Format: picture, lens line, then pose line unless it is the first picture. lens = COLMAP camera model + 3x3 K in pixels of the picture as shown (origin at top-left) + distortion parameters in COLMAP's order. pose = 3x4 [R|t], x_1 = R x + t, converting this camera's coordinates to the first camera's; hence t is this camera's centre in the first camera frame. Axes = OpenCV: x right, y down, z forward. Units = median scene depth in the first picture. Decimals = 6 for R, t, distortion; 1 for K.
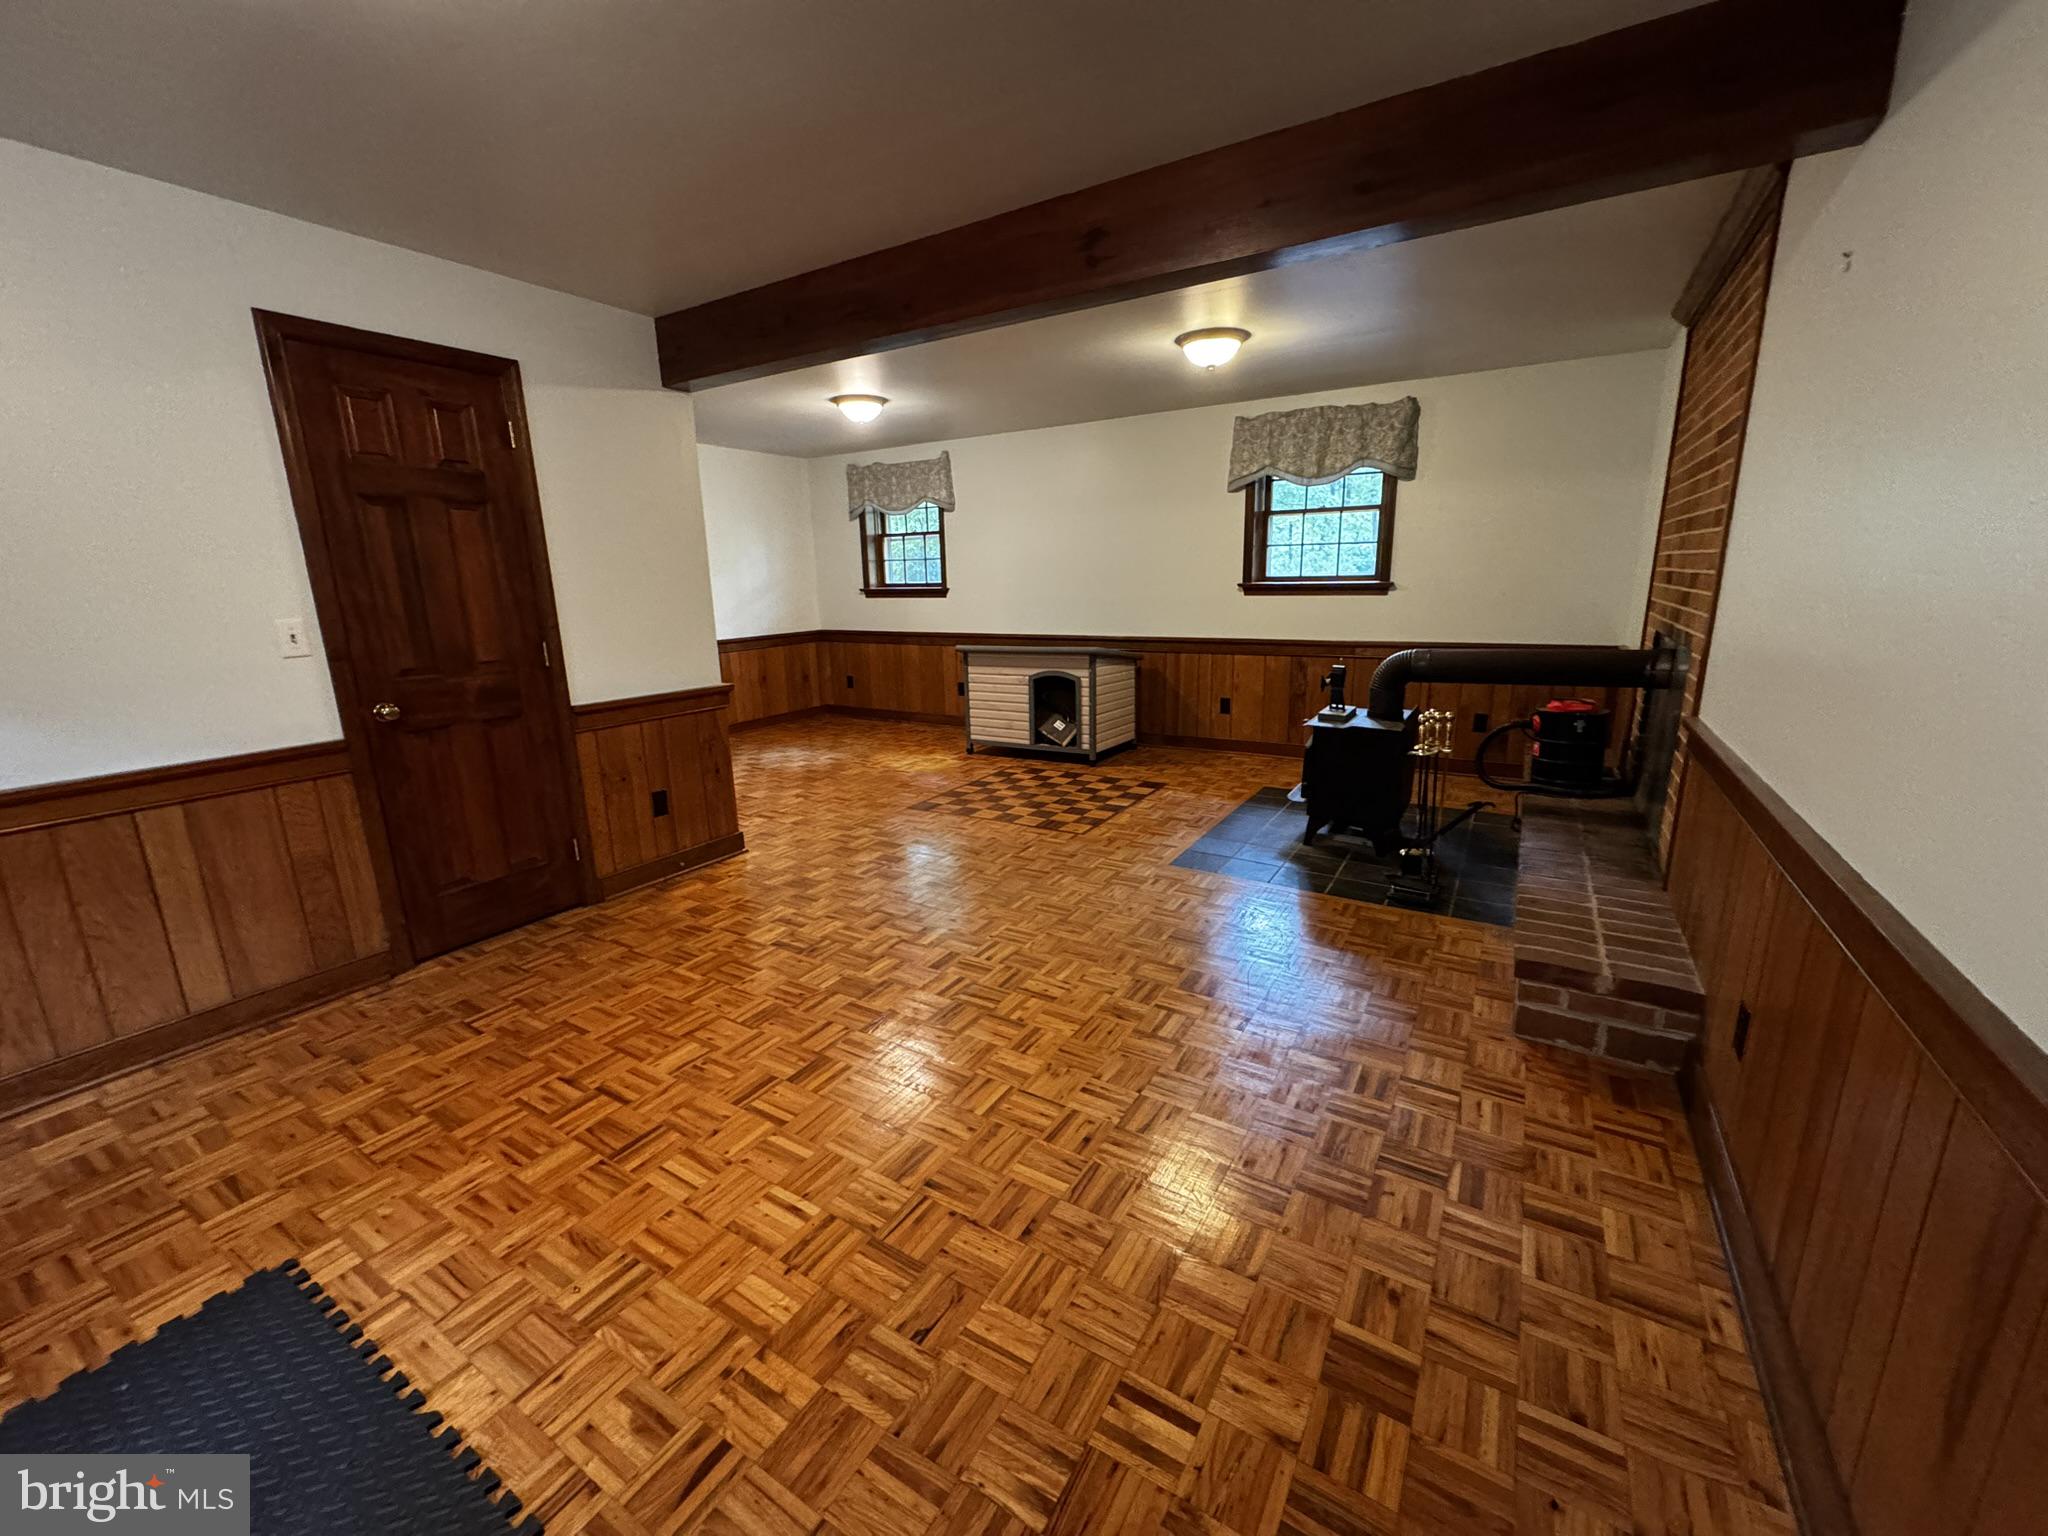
lens RADIAL K [[812.9, 0, 1023.0], [0, 812.9, 766.7], [0, 0, 1]] dist [-0.003242, 0.000430]
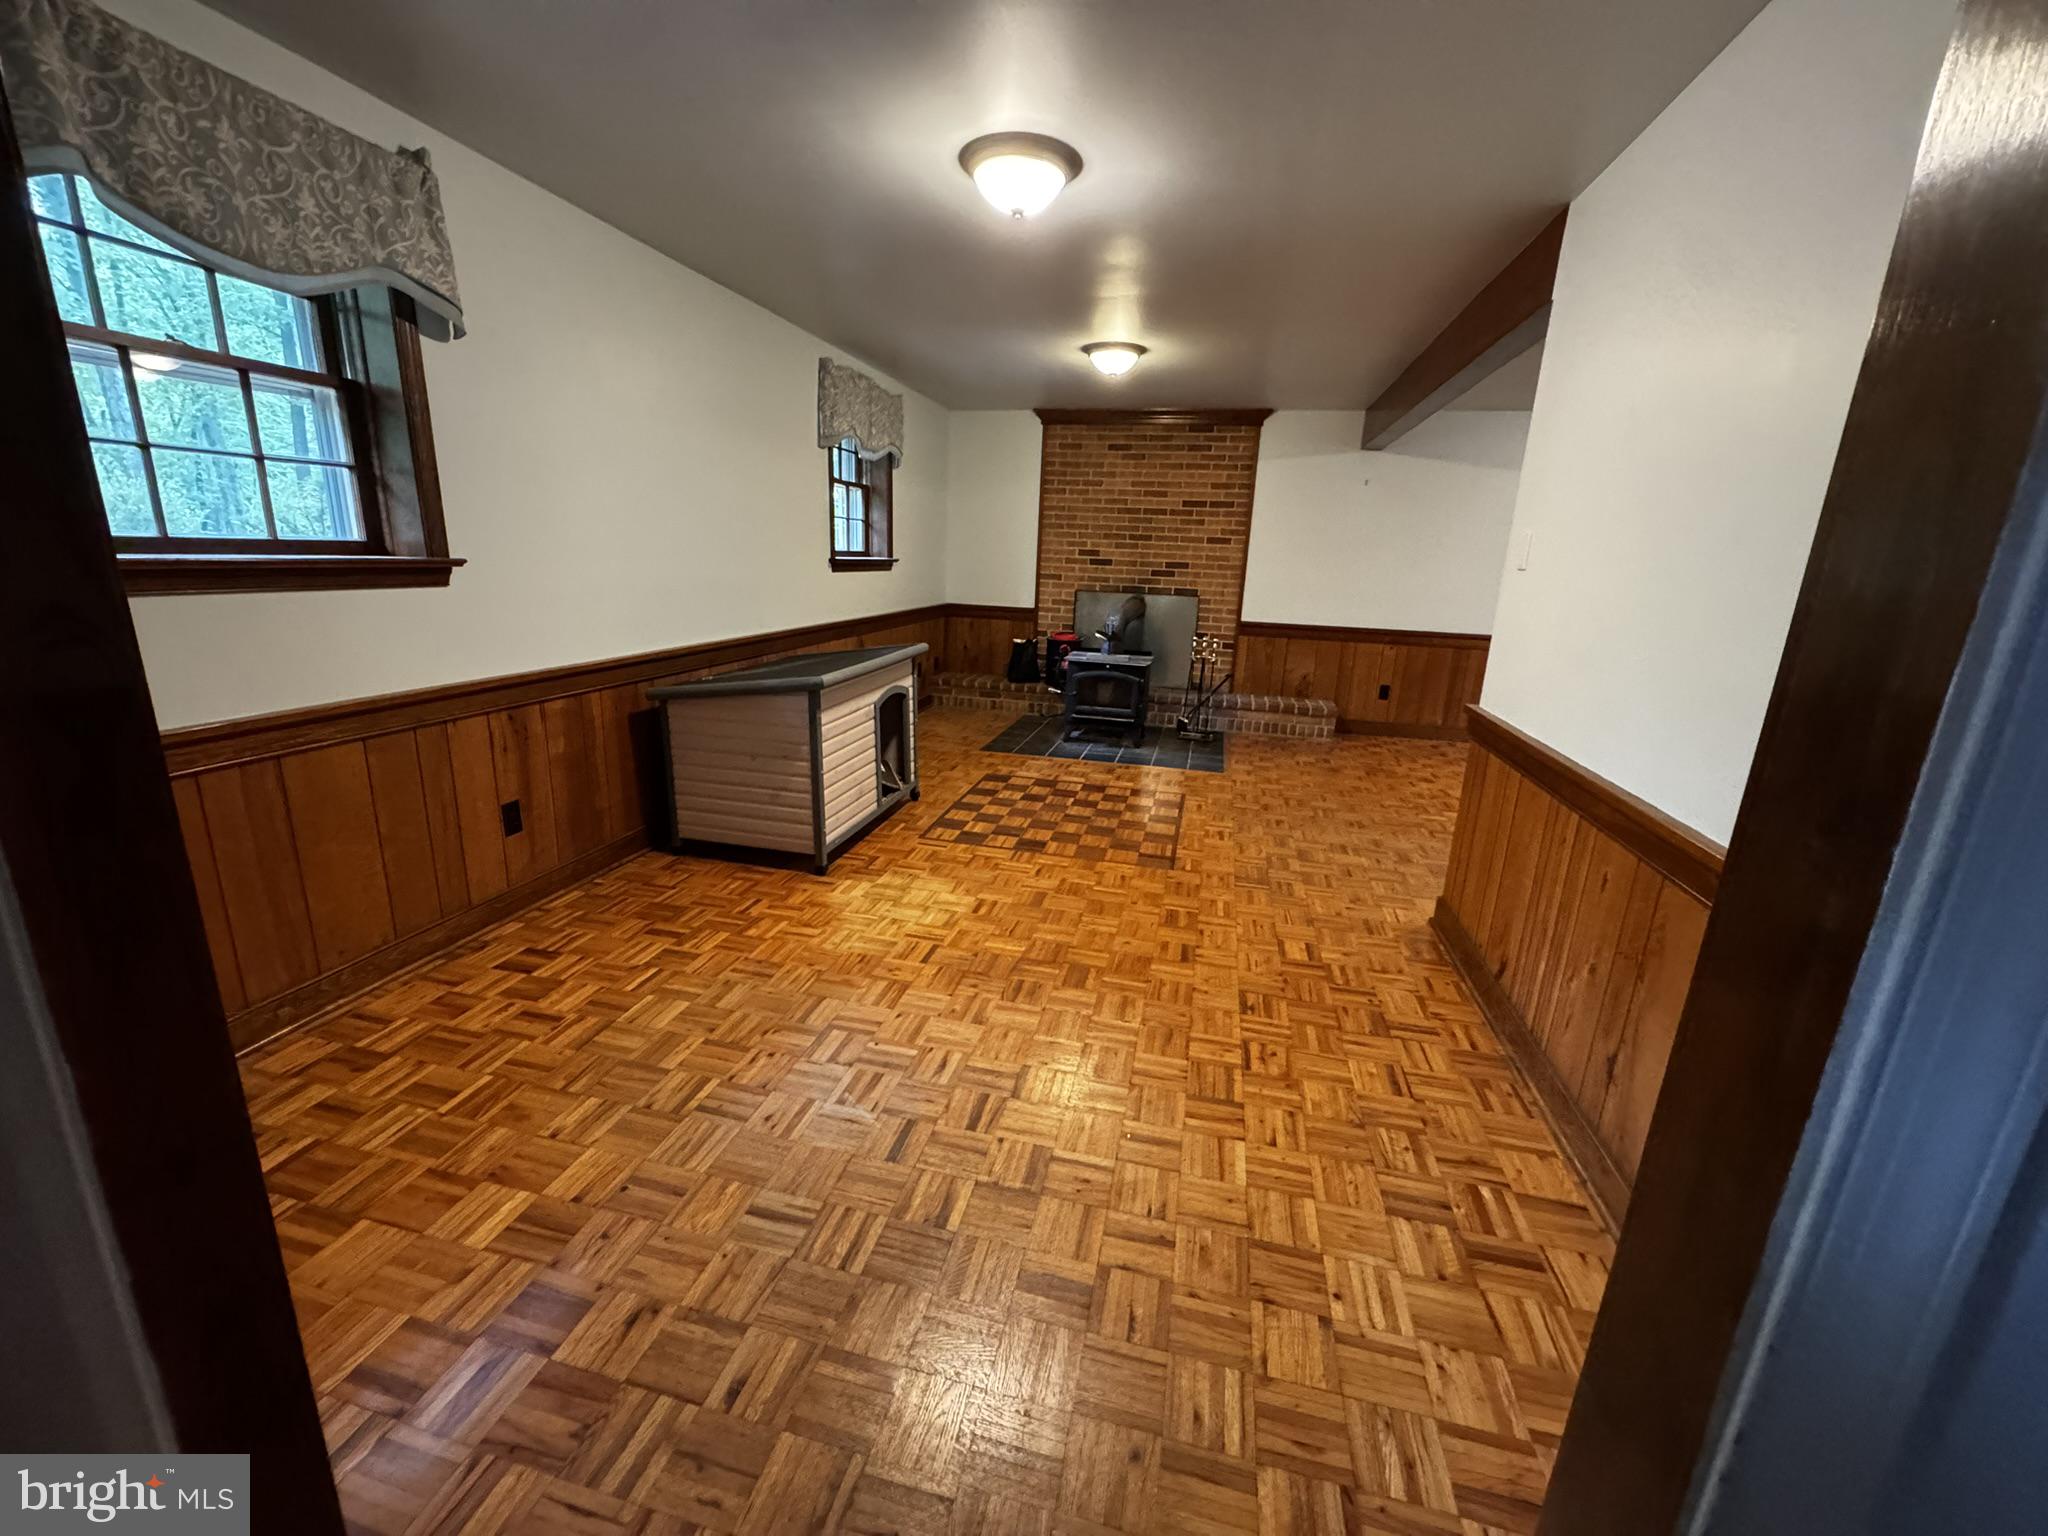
lens RADIAL K [[812.9, 0, 1021.8], [0, 812.9, 766.0], [0, 0, 1]] dist [-0.003242, 0.000430]
pose [[-0.314195, -0.235533, 0.919677, -0.712886], [0.182478, 0.935688, 0.301975, -0.269759], [-0.931656, 0.262700, -0.251009, 1.209114]]
